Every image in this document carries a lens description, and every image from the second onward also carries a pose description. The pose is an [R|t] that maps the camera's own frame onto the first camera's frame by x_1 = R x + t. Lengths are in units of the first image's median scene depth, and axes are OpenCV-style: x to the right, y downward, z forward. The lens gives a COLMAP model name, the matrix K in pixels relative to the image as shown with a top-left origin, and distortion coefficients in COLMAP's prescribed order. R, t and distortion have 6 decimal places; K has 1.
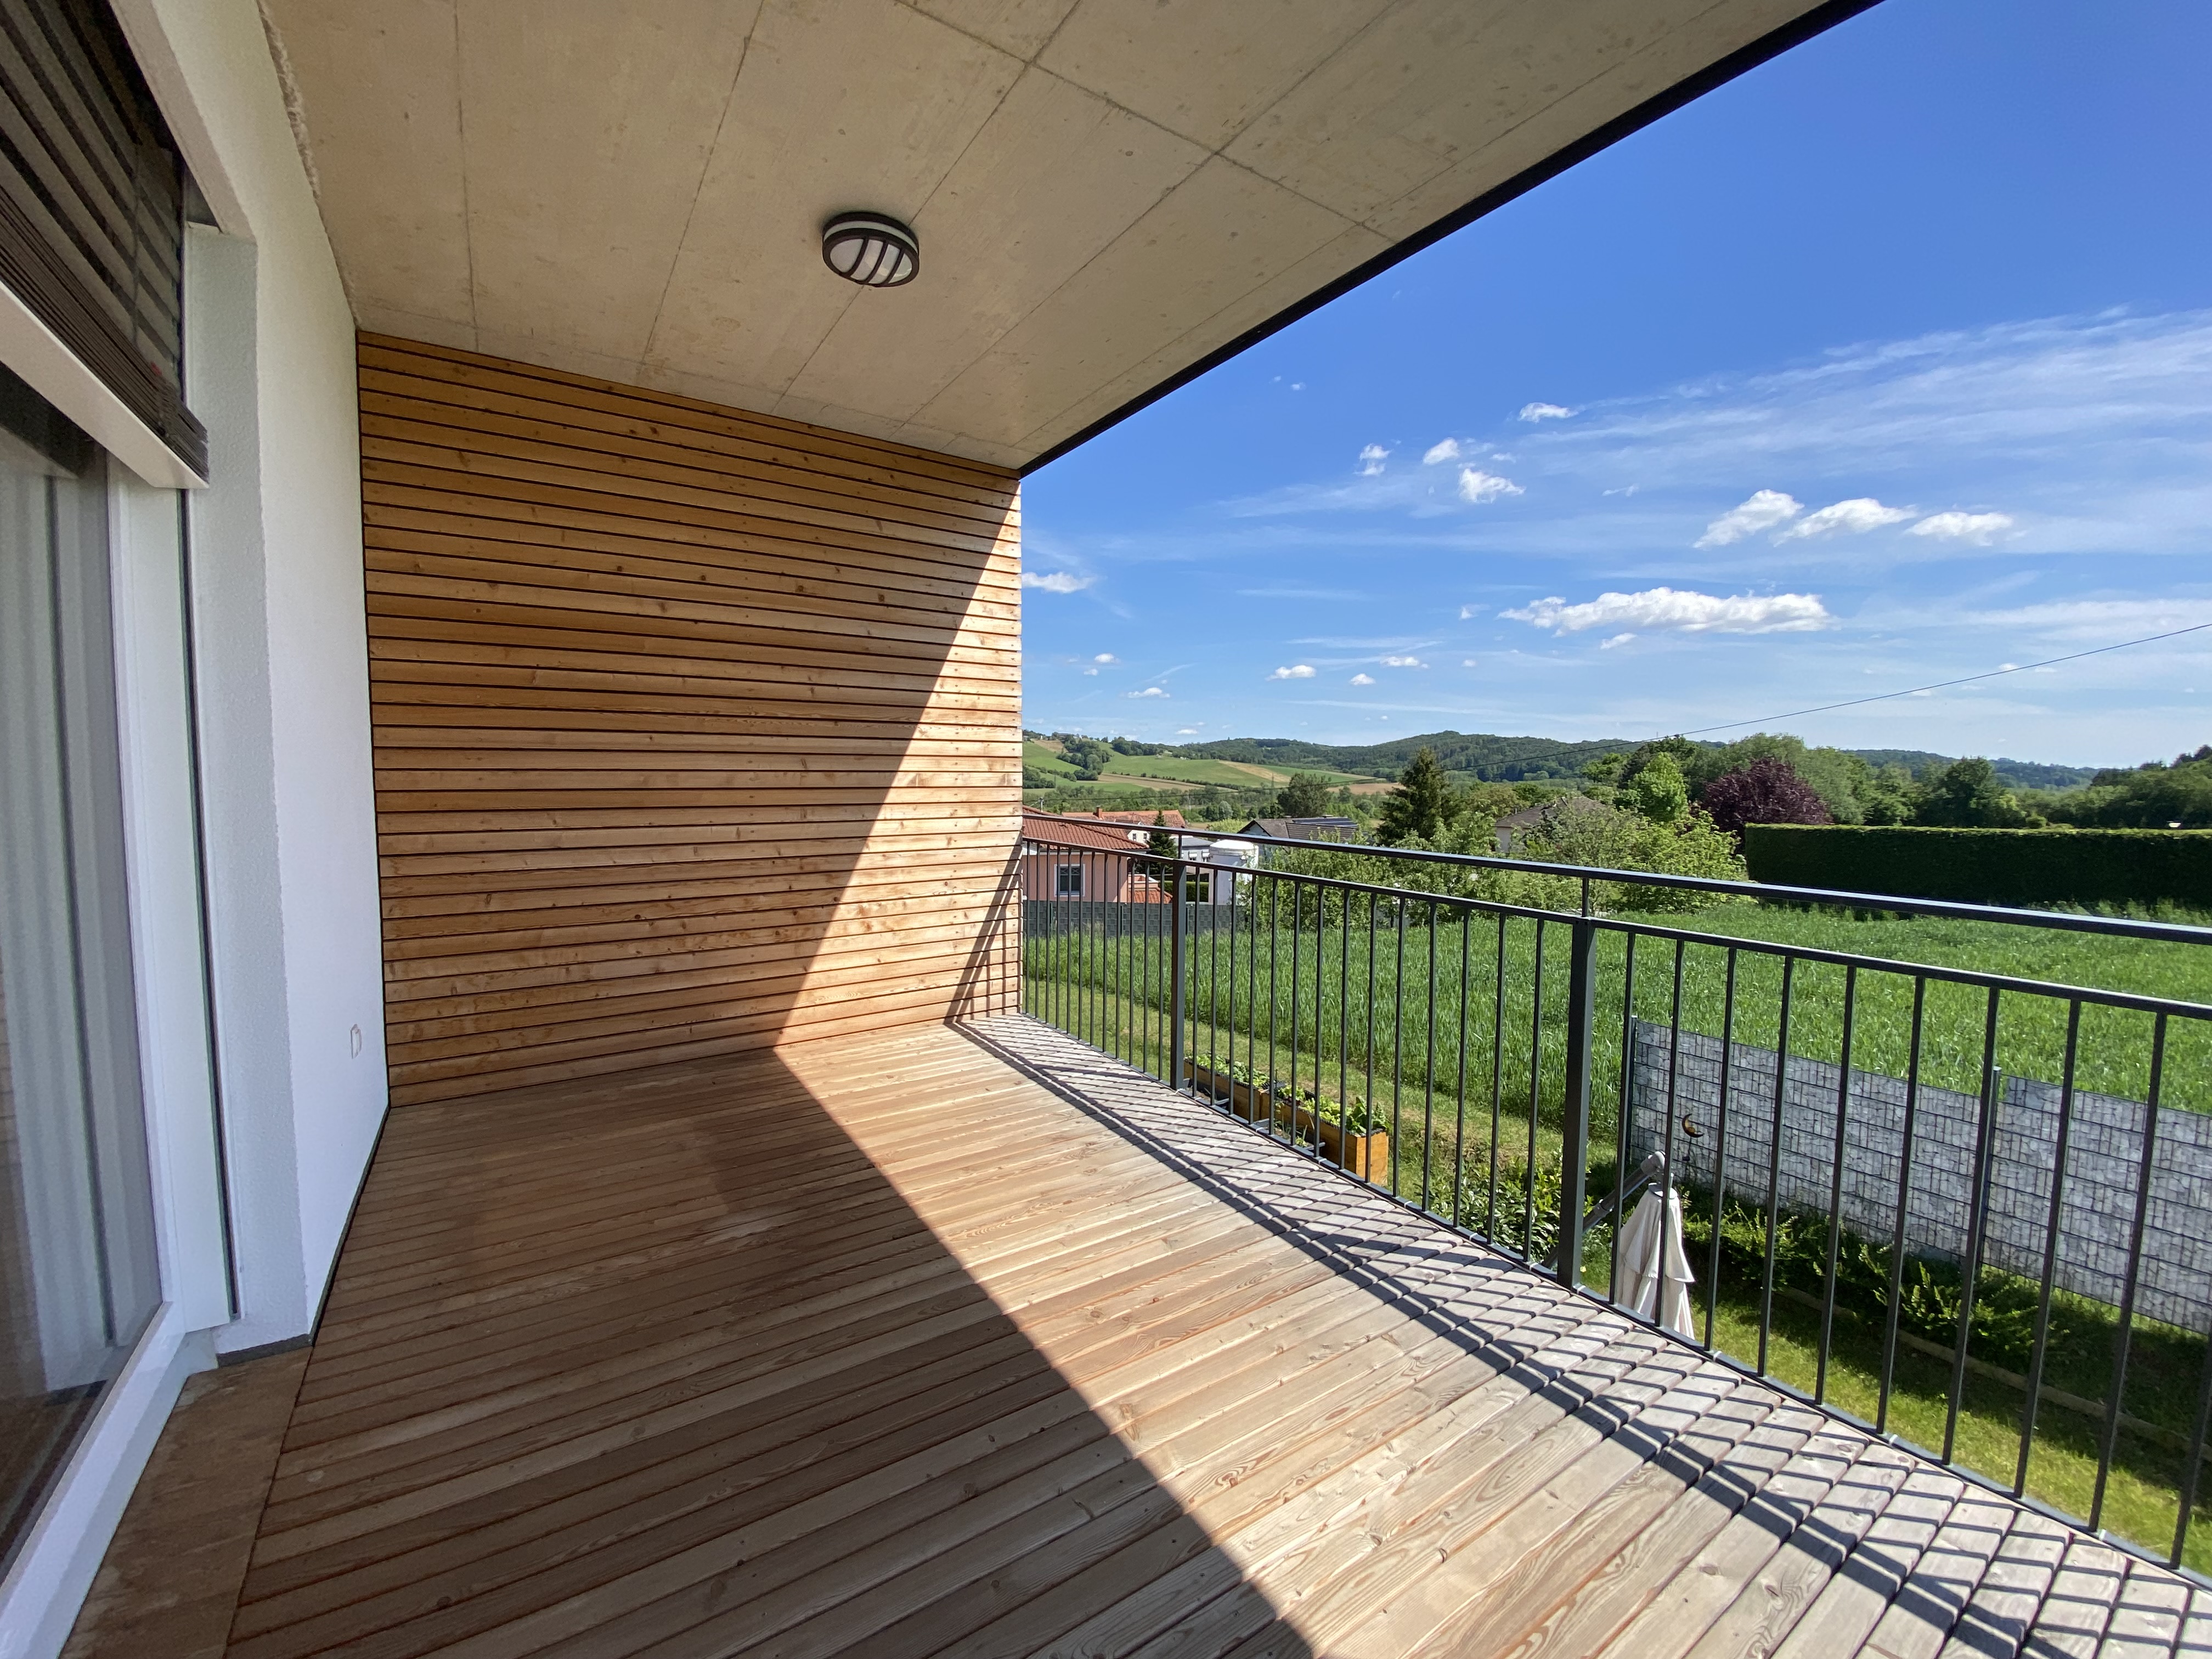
lens RADIAL K [[889.7, 0, 1093.5], [0, 889.7, 822.7], [0, 0, 1]] dist [0.010843, -0.015388]
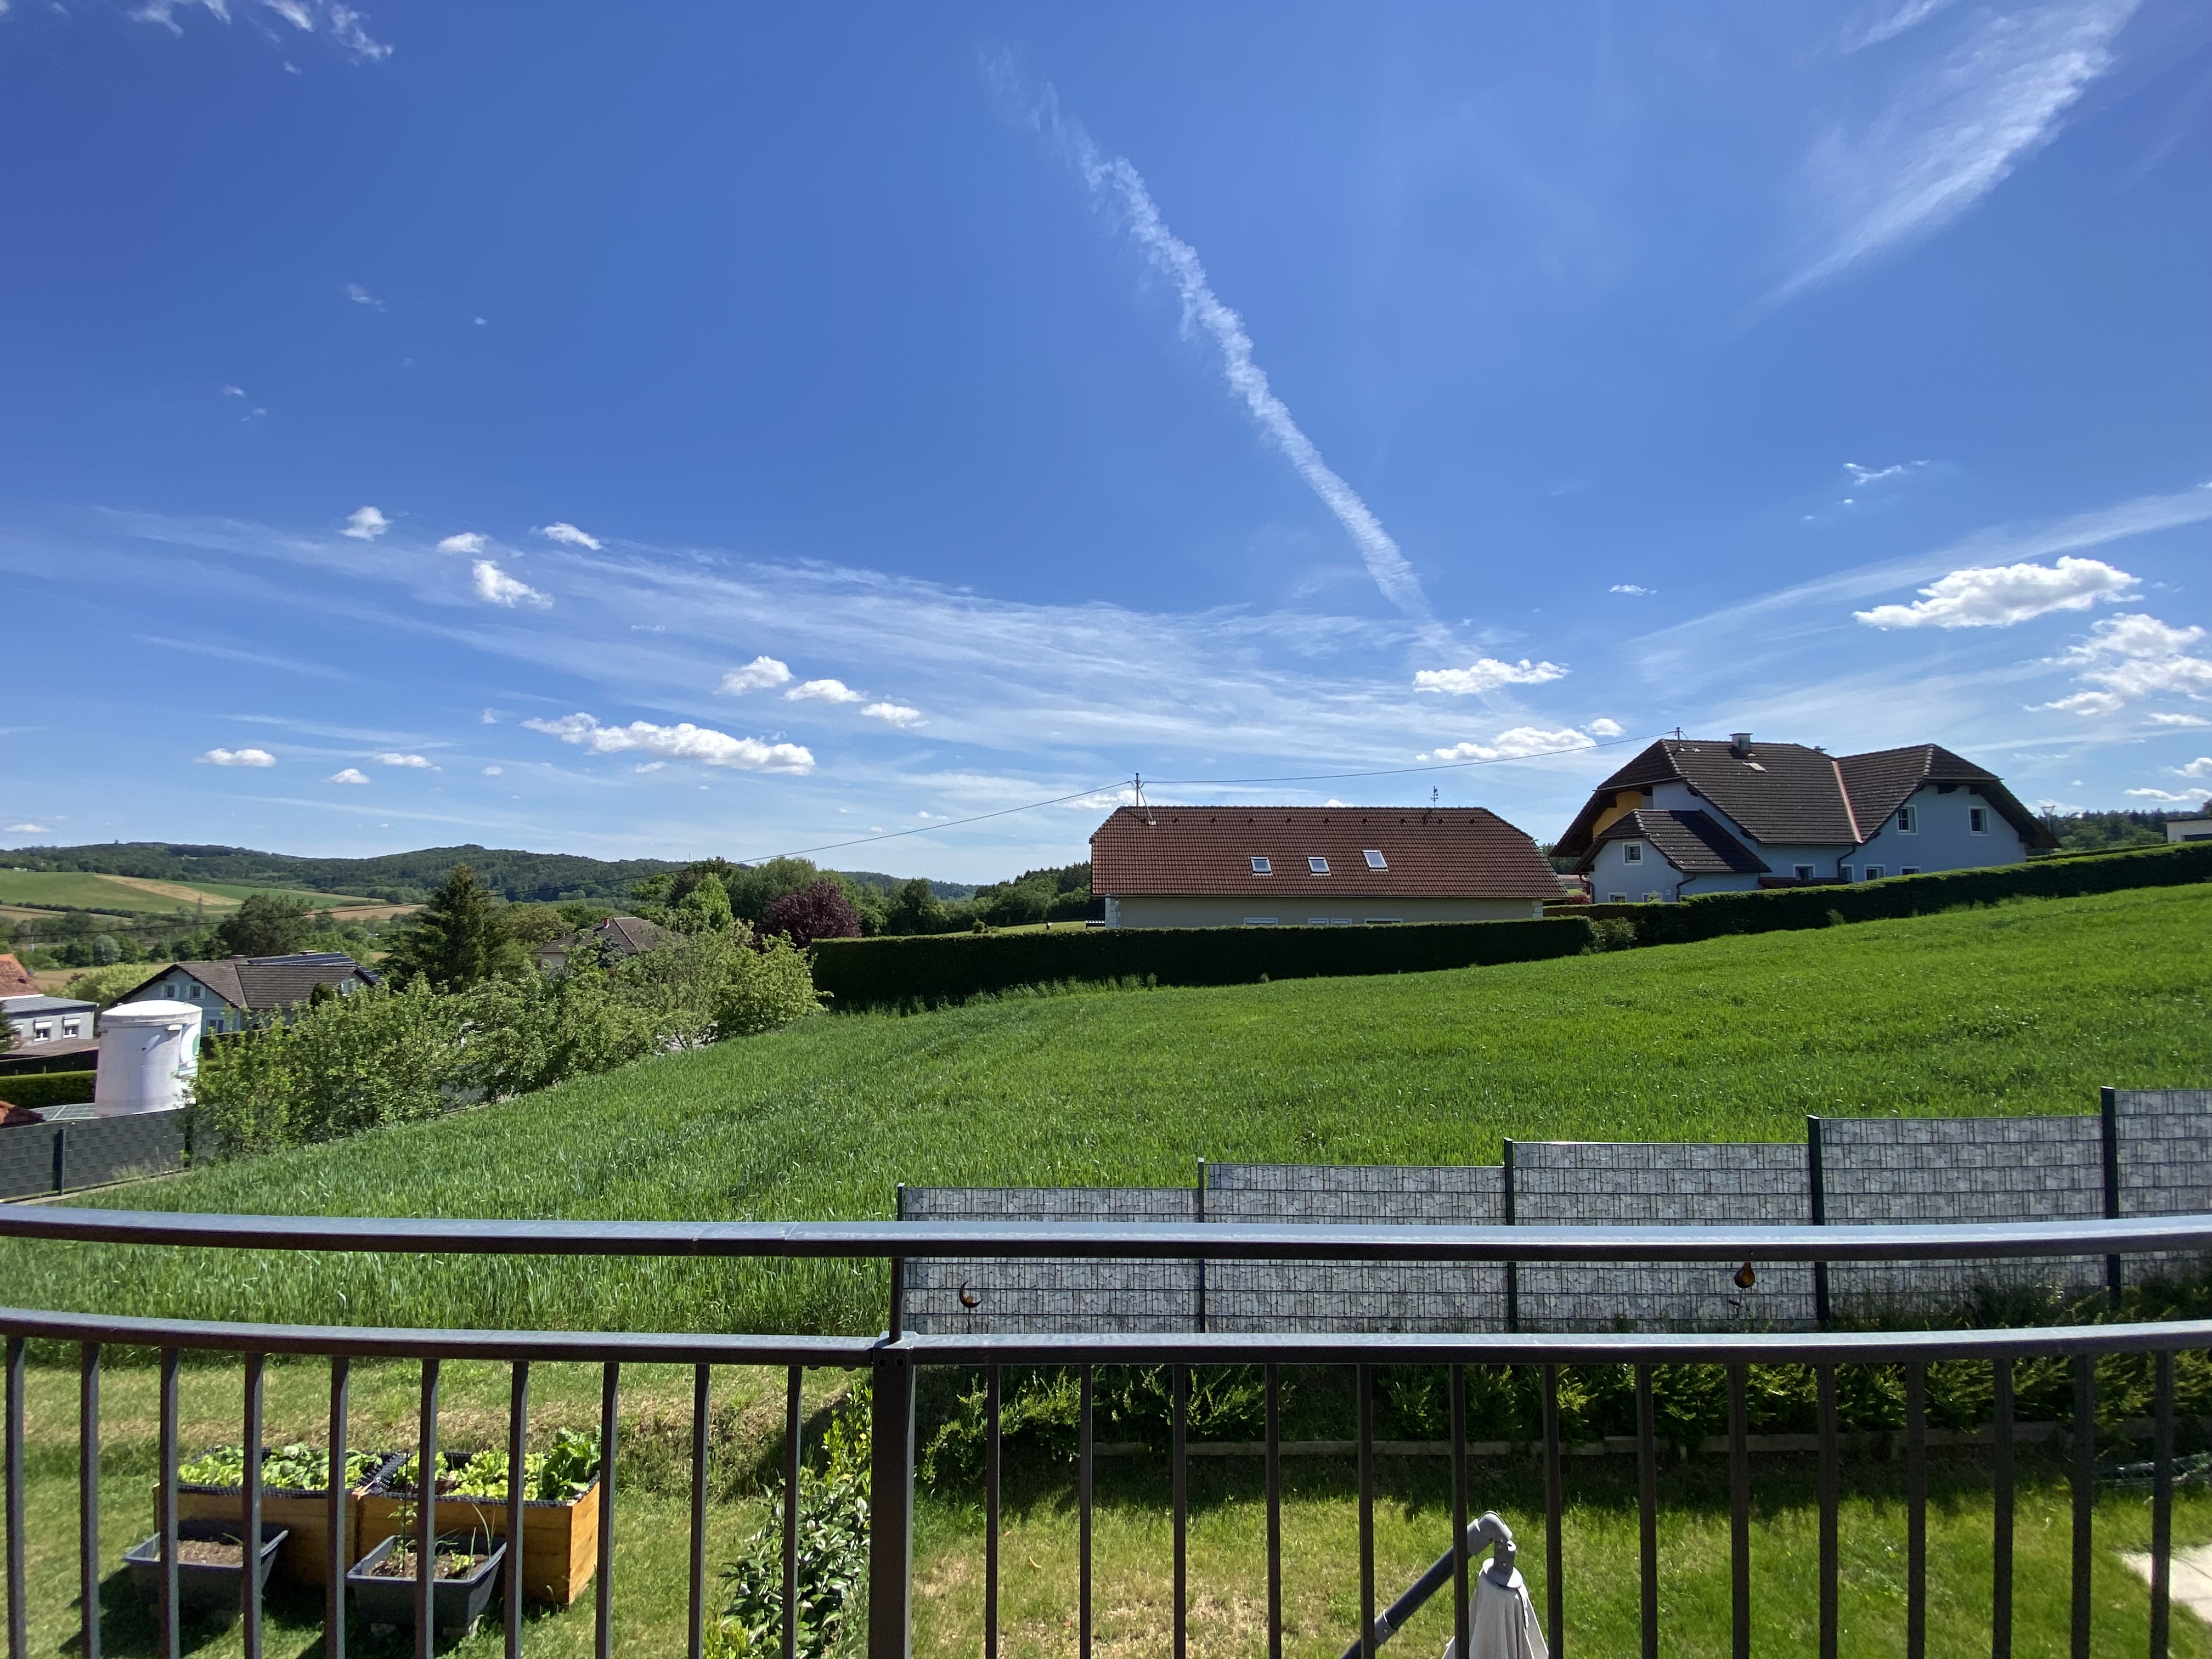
lens RADIAL K [[889.7, 0, 1100.6], [0, 889.7, 821.4], [0, 0, 1]] dist [0.010843, -0.015388]
pose [[0.545757, 0.060703, 0.835742, -0.095483], [0.051489, 0.993059, -0.105753, -0.076715], [-0.836360, 0.100747, 0.538843, 0.691568]]
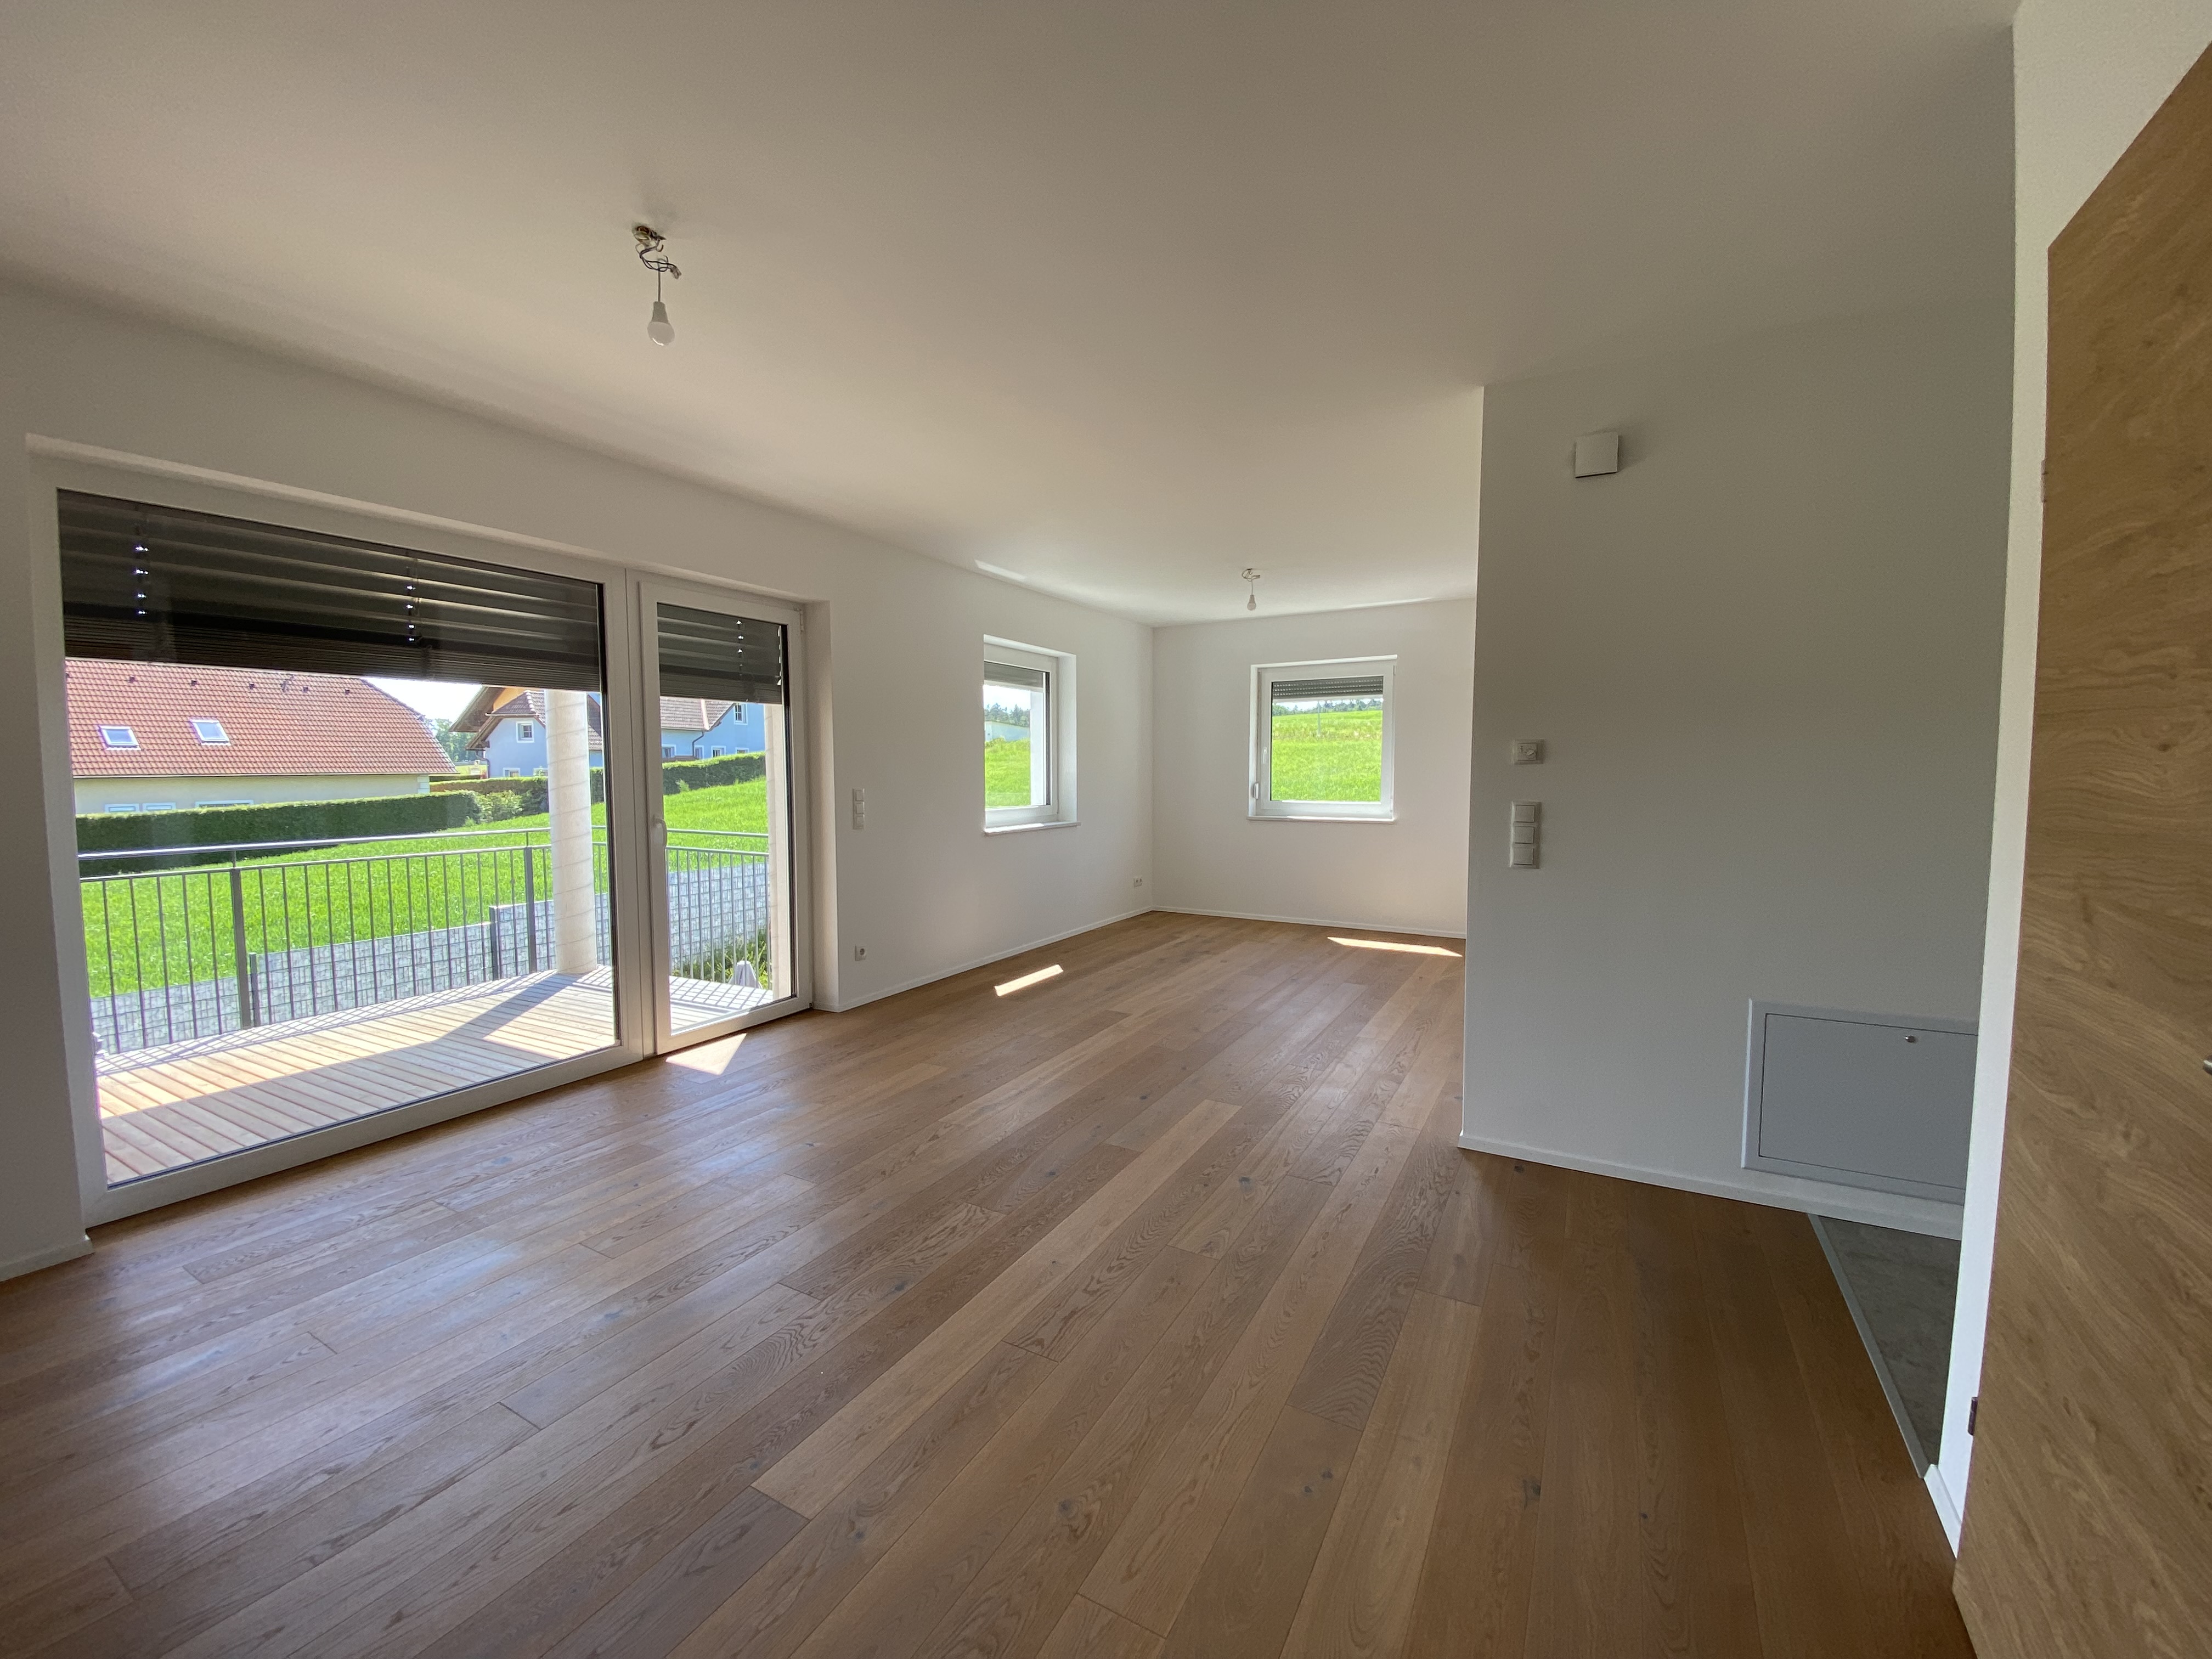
lens RADIAL K [[889.7, 0, 1100.7], [0, 889.7, 828.1], [0, 0, 1]] dist [0.010843, -0.015388]
pose [[-0.466250, -0.067102, 0.882104, -1.381225], [0.051684, 0.993350, 0.102883, -0.063637], [-0.883142, 0.093560, -0.459682, 0.040930]]
